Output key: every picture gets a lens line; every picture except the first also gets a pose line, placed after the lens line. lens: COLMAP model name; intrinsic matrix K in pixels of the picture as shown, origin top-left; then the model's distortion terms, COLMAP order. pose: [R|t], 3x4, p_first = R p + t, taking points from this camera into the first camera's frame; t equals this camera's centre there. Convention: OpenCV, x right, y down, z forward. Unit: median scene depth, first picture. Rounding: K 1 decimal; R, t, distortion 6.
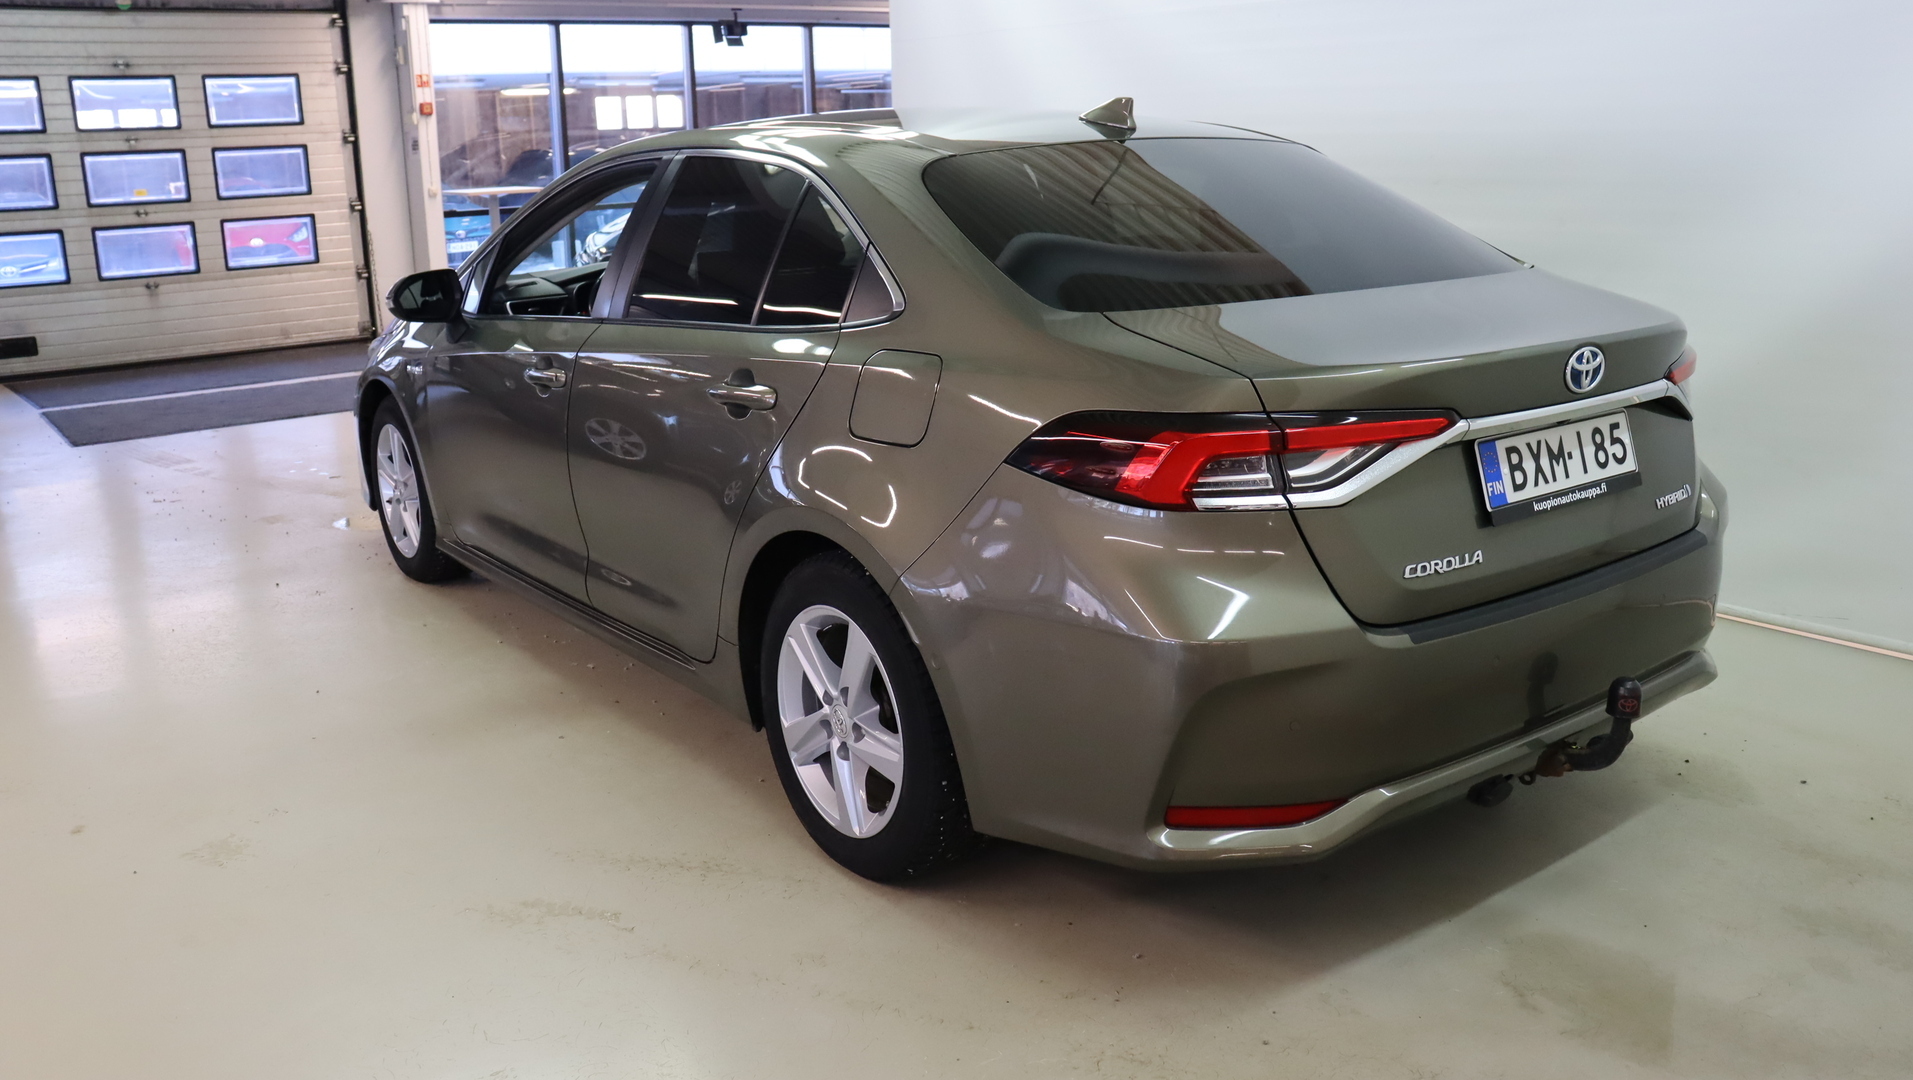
lens RADIAL K [[1590.3, 0, 956.5], [0, 1590.3, 540.0], [0, 0, 1]] dist [-0.215901, 0.216902]
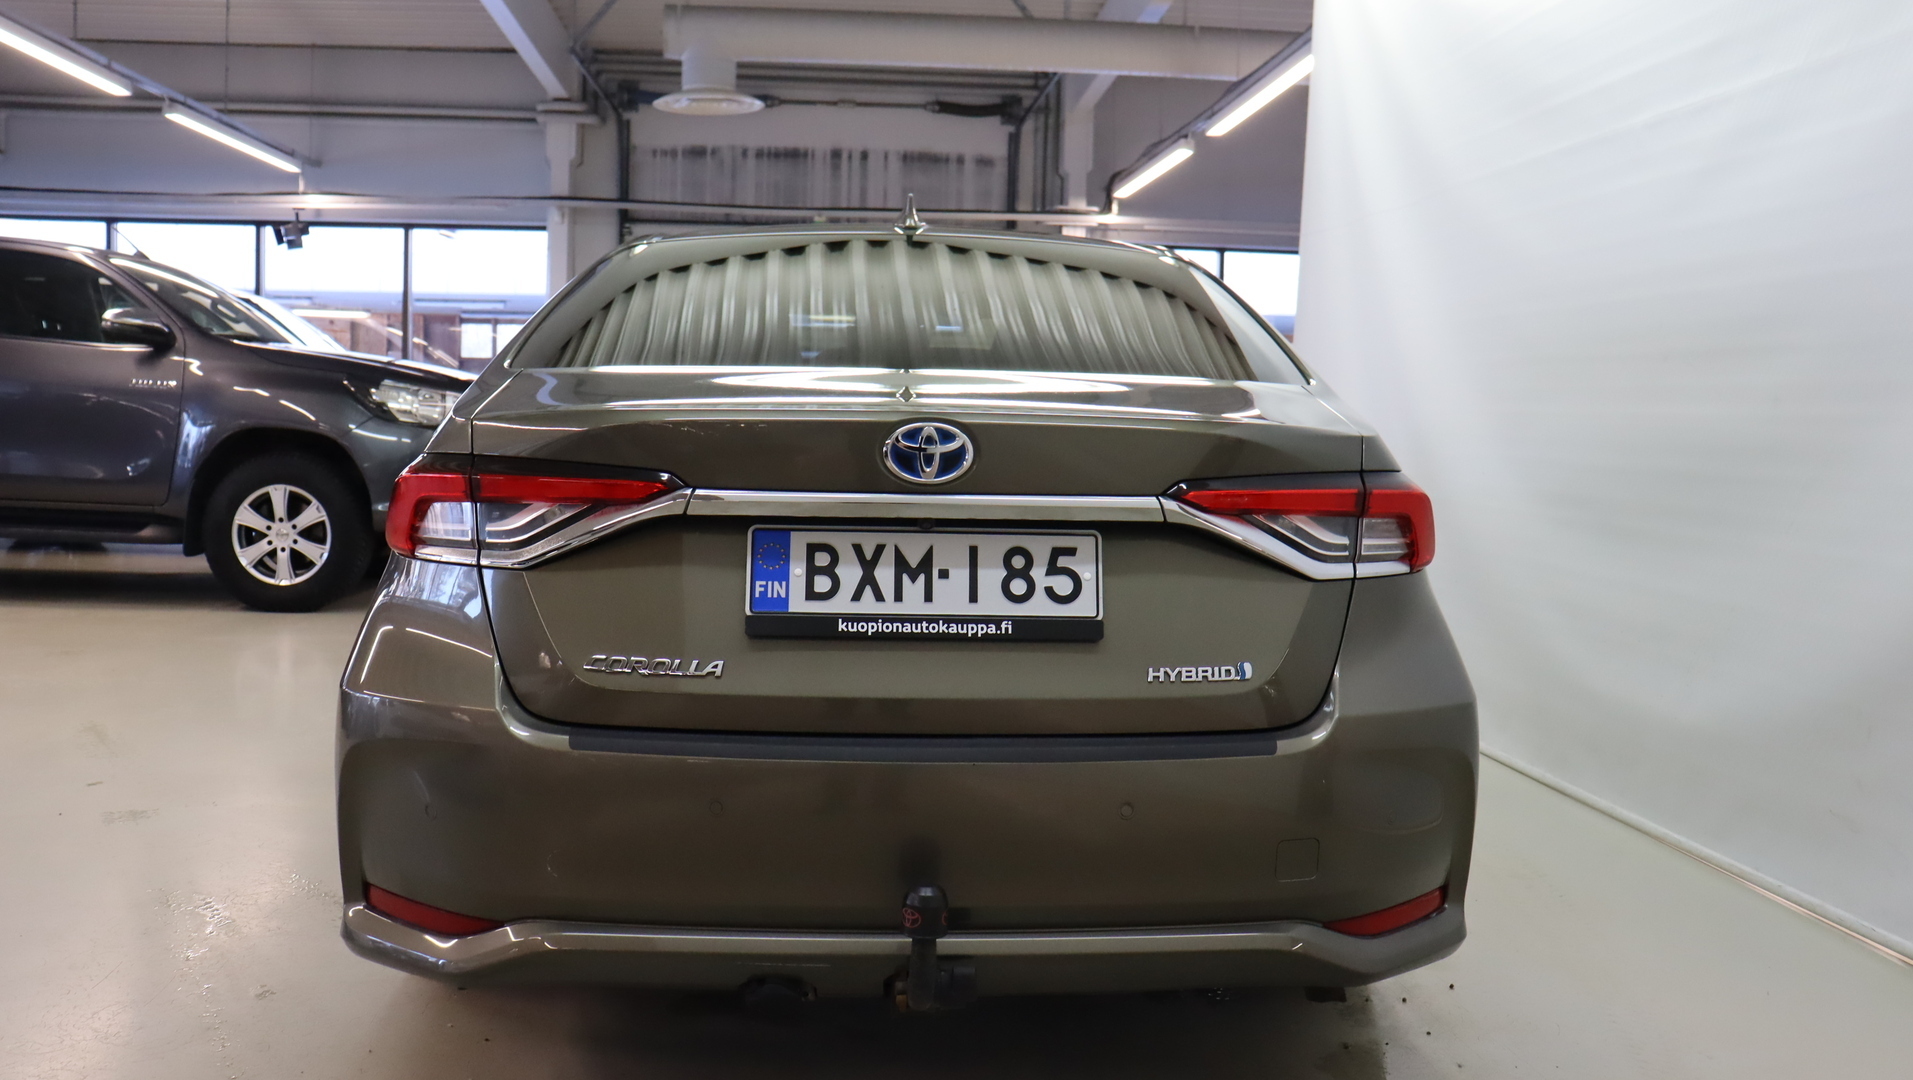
lens RADIAL K [[1554.0, 0, 956.5], [0, 1554.0, 540.0], [0, 0, 1]] dist [-0.159327, 0.143267]
pose [[0.844393, 0.094055, -0.527404, 0.785243], [-0.180157, 0.976985, -0.114207, 0.013635], [0.504524, 0.191451, 0.841904, 0.363906]]
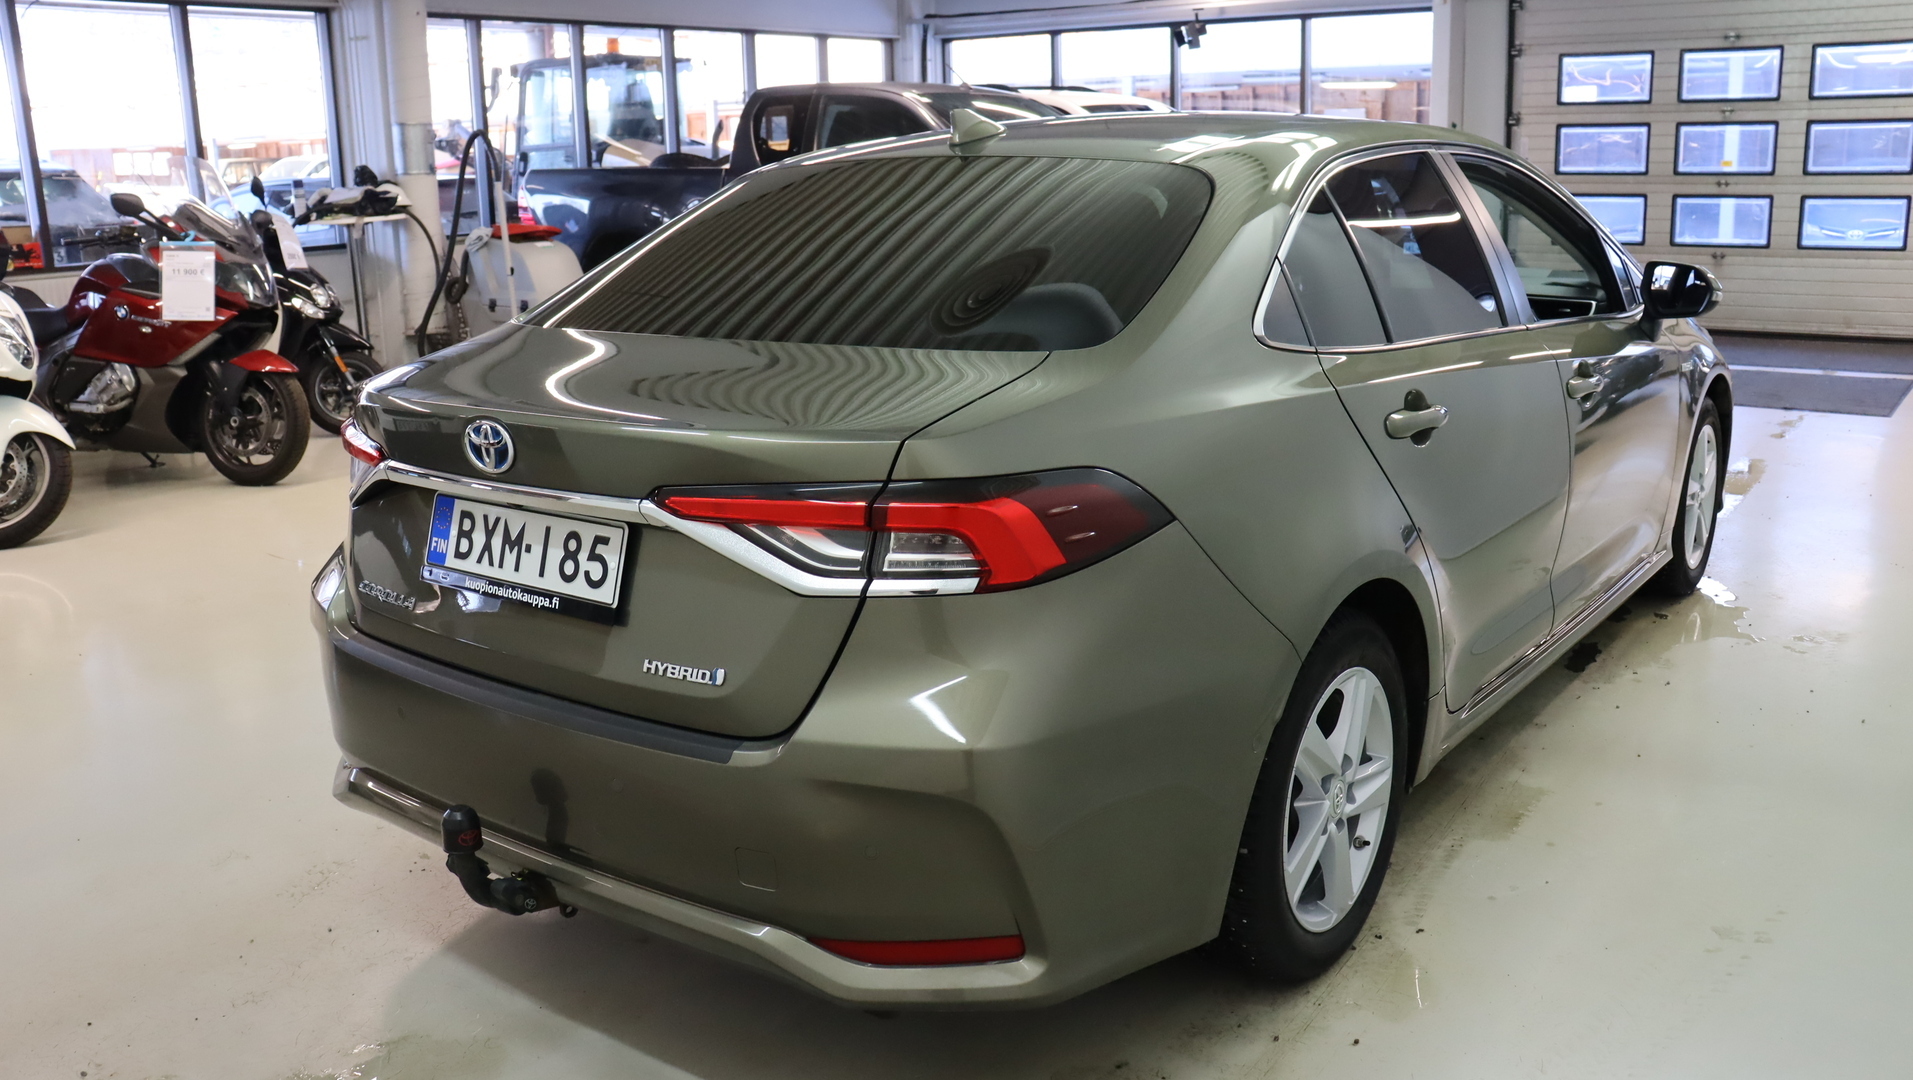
lens RADIAL K [[1554.0, 0, 956.5], [0, 1554.0, 540.0], [0, 0, 1]] dist [-0.159327, 0.143267]
pose [[0.298447, 0.250835, -0.920875, 1.227610], [-0.221572, 0.956696, 0.188783, -0.267218], [0.928351, 0.147699, 0.341101, 0.917007]]
